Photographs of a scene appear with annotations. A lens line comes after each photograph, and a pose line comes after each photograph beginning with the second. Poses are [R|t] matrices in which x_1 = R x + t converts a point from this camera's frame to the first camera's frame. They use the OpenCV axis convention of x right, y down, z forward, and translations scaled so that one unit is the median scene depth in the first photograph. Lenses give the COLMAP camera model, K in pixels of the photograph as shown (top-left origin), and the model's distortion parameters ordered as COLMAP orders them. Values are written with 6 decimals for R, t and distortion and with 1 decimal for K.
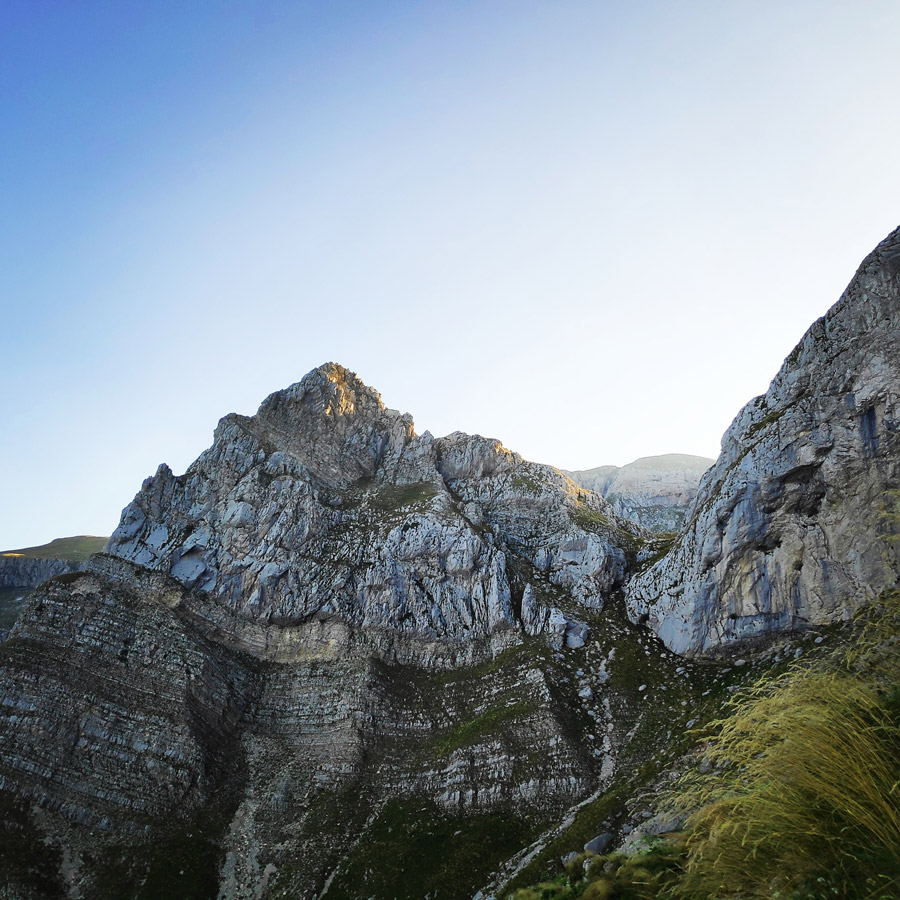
lens RADIAL K [[853.4, 0, 454.2], [0, 853.4, 451.3], [0, 0, 1]] dist [0.002254, 0.000000]
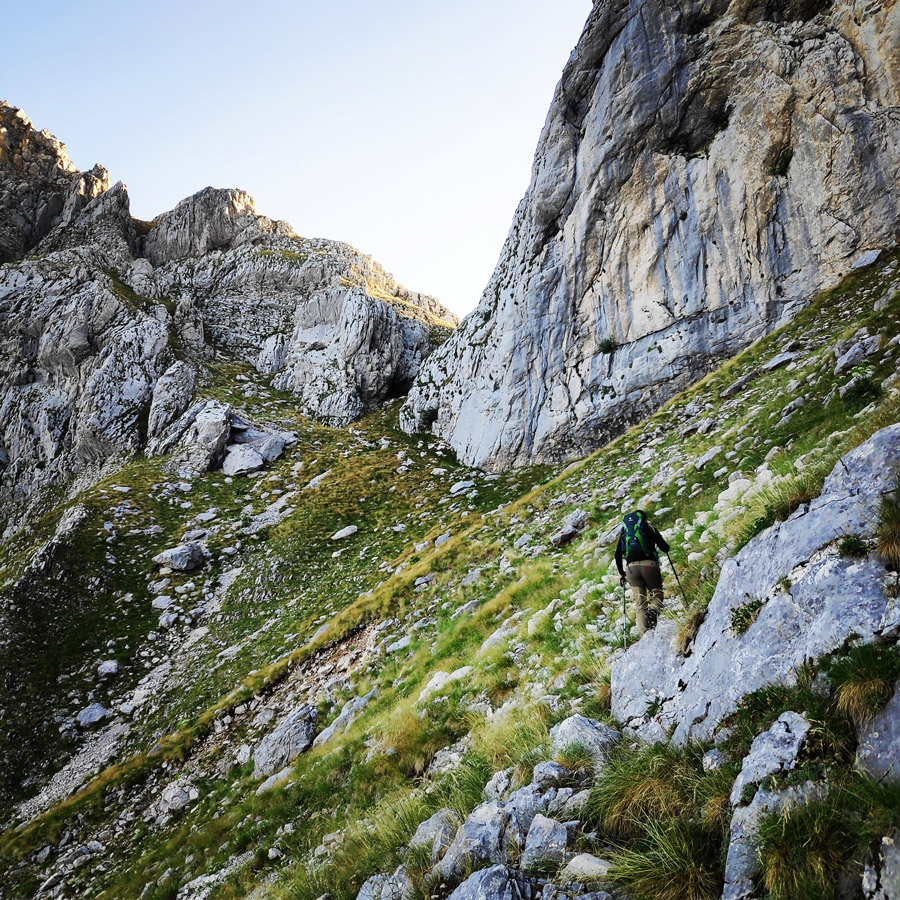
lens RADIAL K [[853.4, 0, 460.6], [0, 853.4, 469.9], [0, 0, 1]] dist [0.002254, 0.000000]
pose [[0.999168, -0.029422, 0.028244, 0.218154], [0.028968, 0.999446, 0.016384, 0.207550], [-0.028710, -0.015552, 0.999467, 0.549105]]
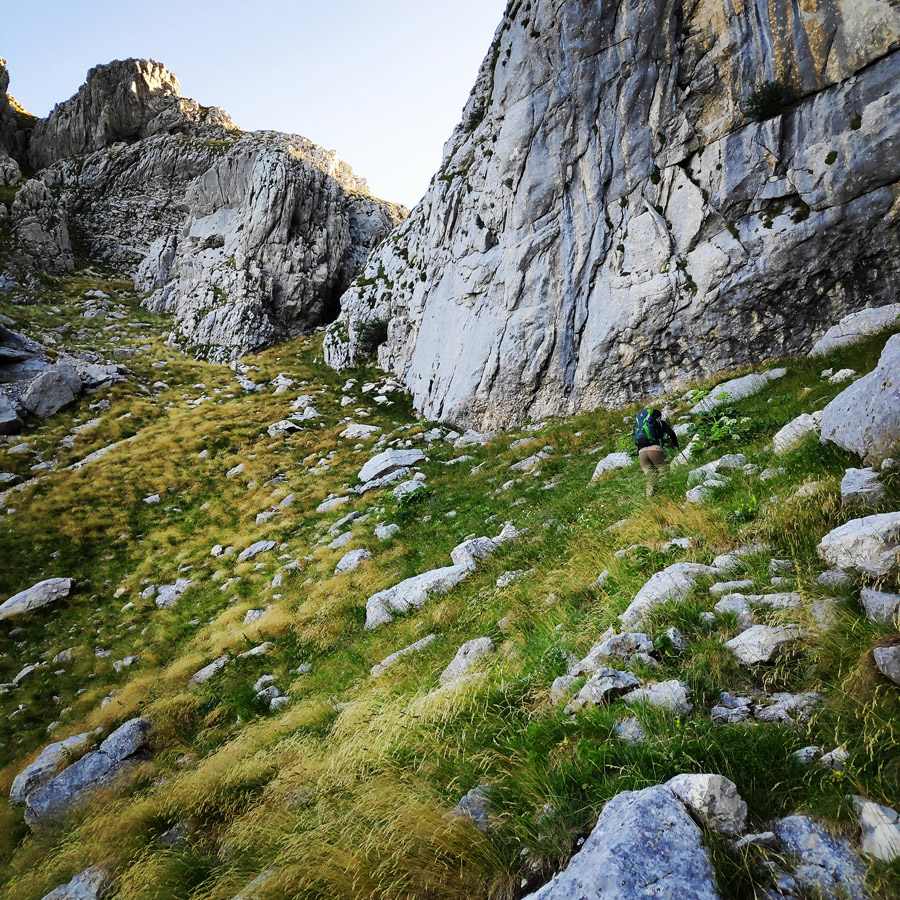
lens RADIAL K [[853.4, 0, 471.0], [0, 853.4, 445.5], [0, 0, 1]] dist [0.002254, 0.000000]
pose [[0.999338, -0.031770, 0.017728, 0.236160], [0.031647, 0.999473, 0.007181, 0.215760], [-0.017947, -0.006616, 0.999817, 0.744097]]
